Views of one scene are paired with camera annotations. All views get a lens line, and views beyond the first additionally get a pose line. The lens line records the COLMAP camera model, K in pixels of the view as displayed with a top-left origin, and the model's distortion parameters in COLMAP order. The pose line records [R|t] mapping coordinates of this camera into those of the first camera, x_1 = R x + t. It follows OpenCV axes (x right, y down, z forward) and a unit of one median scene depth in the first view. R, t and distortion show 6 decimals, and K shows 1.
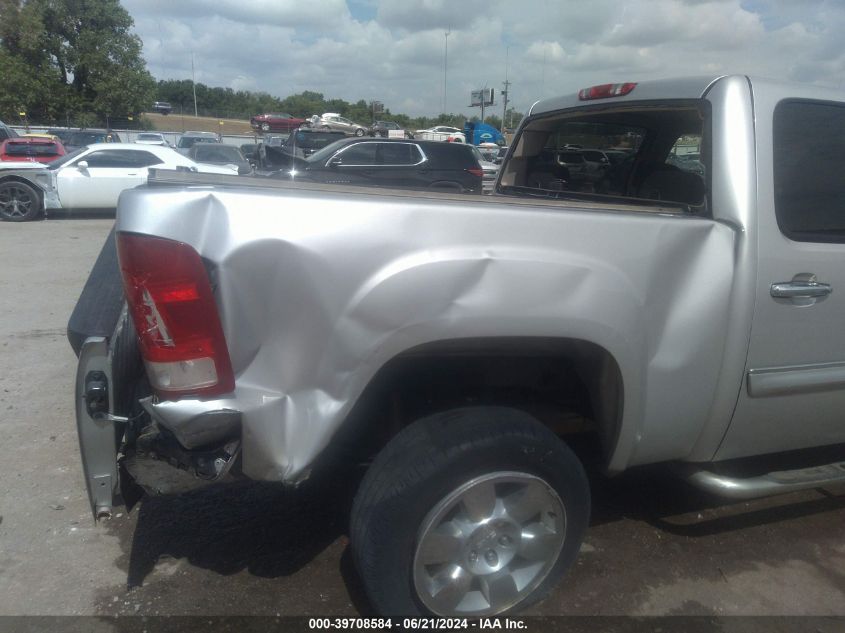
lens RADIAL K [[665.3, 0, 422.7], [0, 665.3, 321.3], [0, 0, 1]] dist [0.044594, -0.063970]
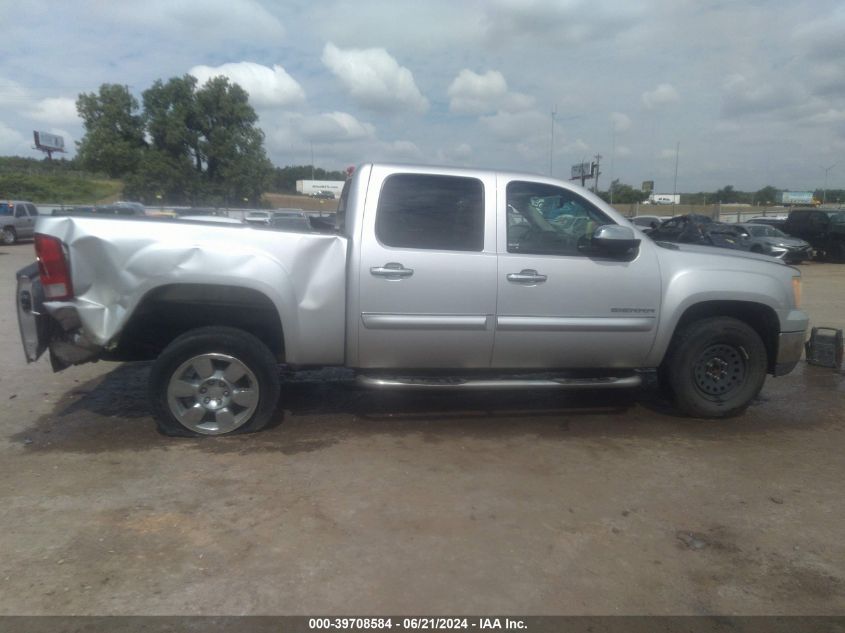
lens RADIAL K [[662.9, 0, 410.6], [0, 662.9, 334.6], [0, 0, 1]] dist [0.125188, -0.226264]
pose [[0.979617, 0.016242, -0.200217, 0.886436], [-0.033999, 0.995752, -0.085573, 0.255784], [0.197976, 0.090636, 0.976008, -0.702885]]
